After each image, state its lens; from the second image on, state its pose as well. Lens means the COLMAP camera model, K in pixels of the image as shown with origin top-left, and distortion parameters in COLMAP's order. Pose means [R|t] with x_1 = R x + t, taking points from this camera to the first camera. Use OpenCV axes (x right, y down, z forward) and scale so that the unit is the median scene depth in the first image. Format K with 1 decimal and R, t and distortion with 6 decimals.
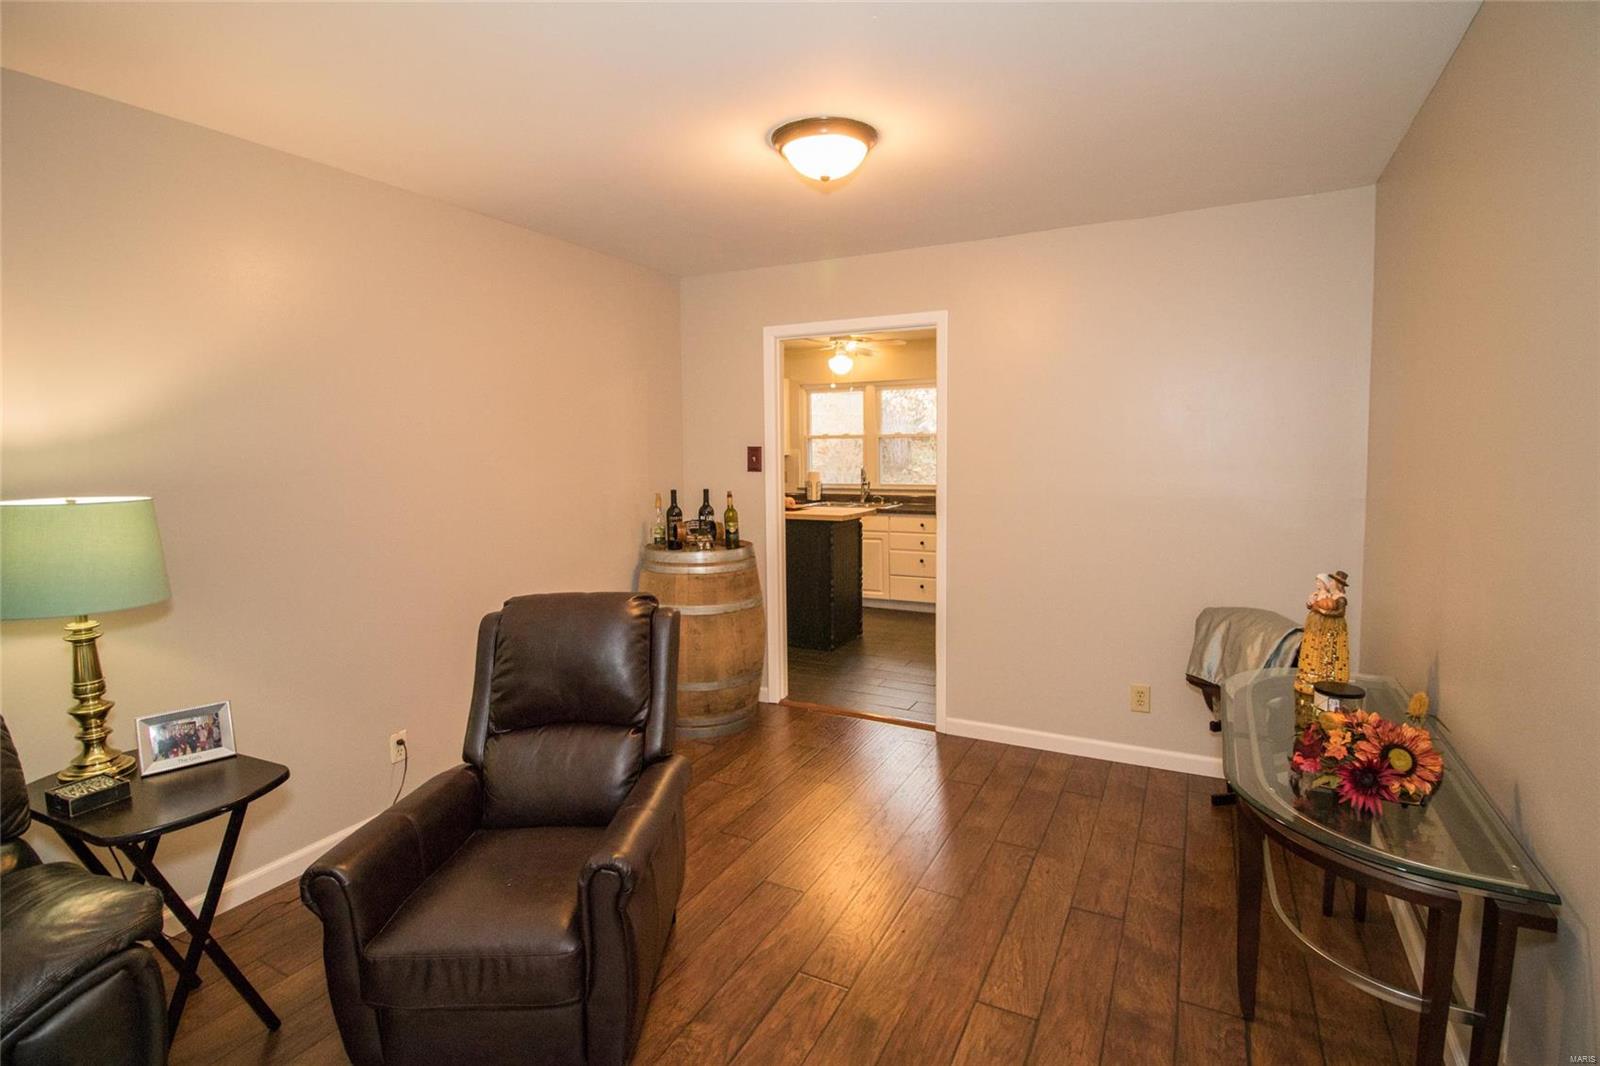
lens RADIAL K [[765.6, 0, 804.9], [0, 765.6, 507.9], [0, 0, 1]] dist [-0.005437, -0.003282]
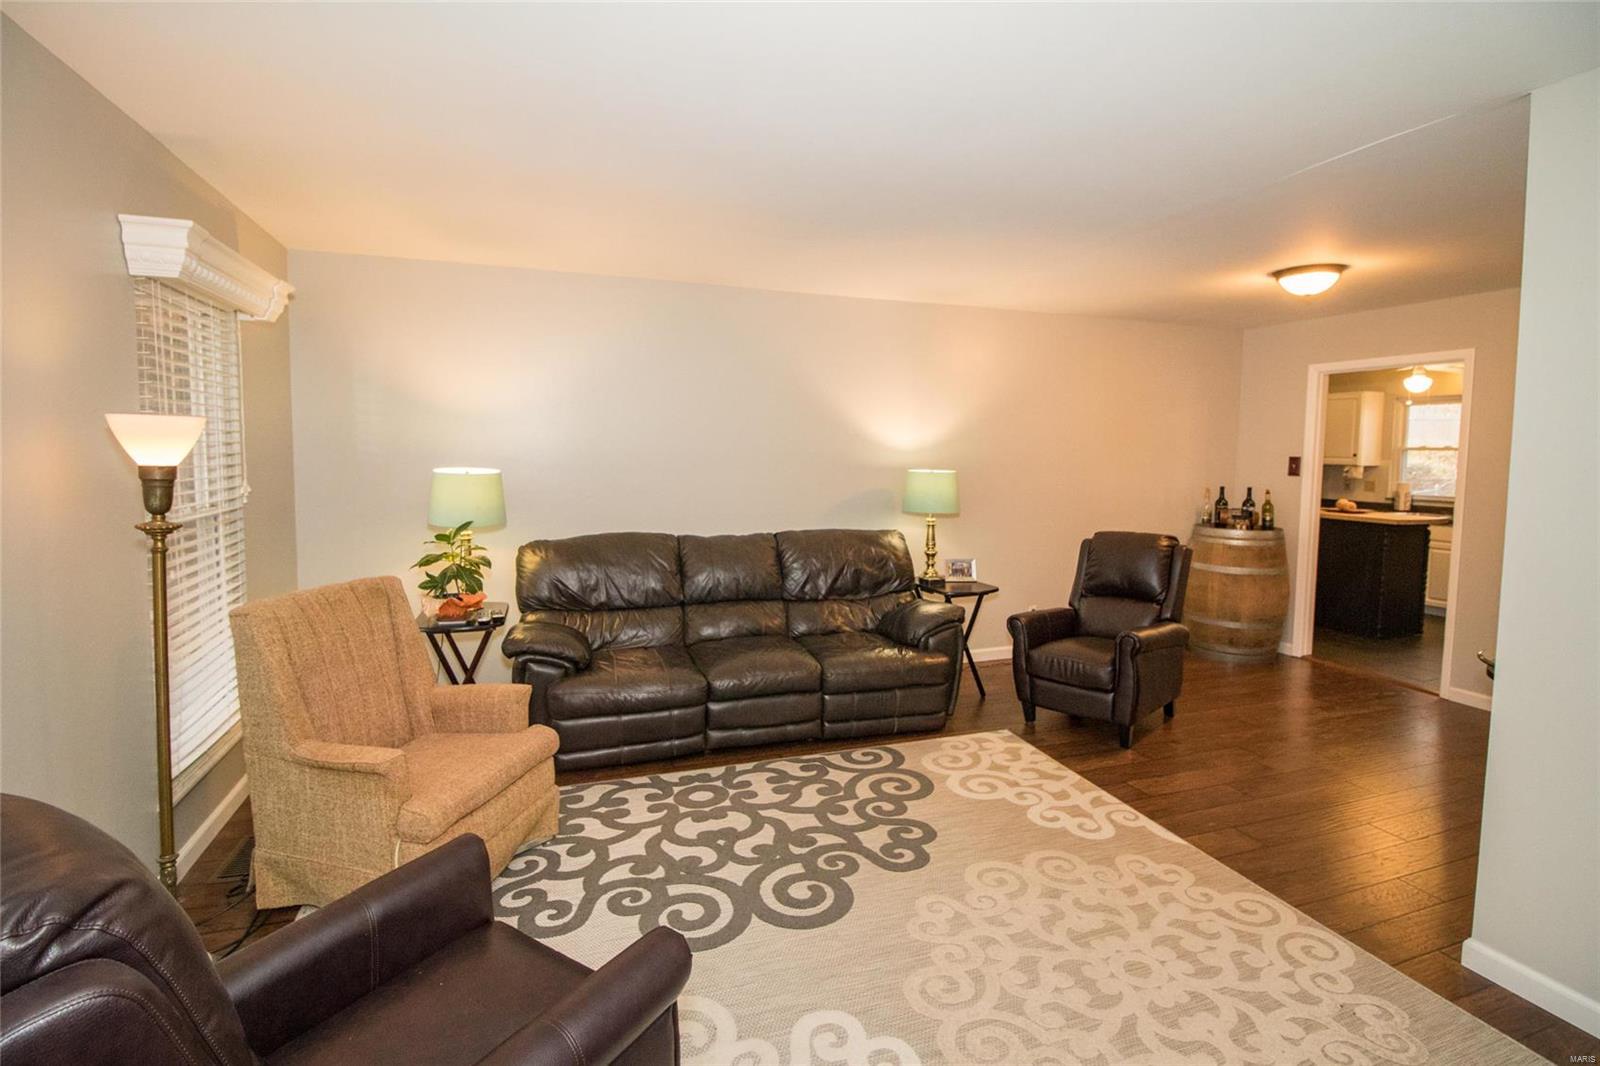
lens RADIAL K [[765.6, 0, 804.6], [0, 765.6, 504.2], [0, 0, 1]] dist [-0.005437, -0.003282]
pose [[0.729541, 0.068377, -0.680511, 0.235547], [-0.074547, 0.997012, 0.020260, 0.039895], [0.679863, 0.035950, 0.732458, -0.564935]]
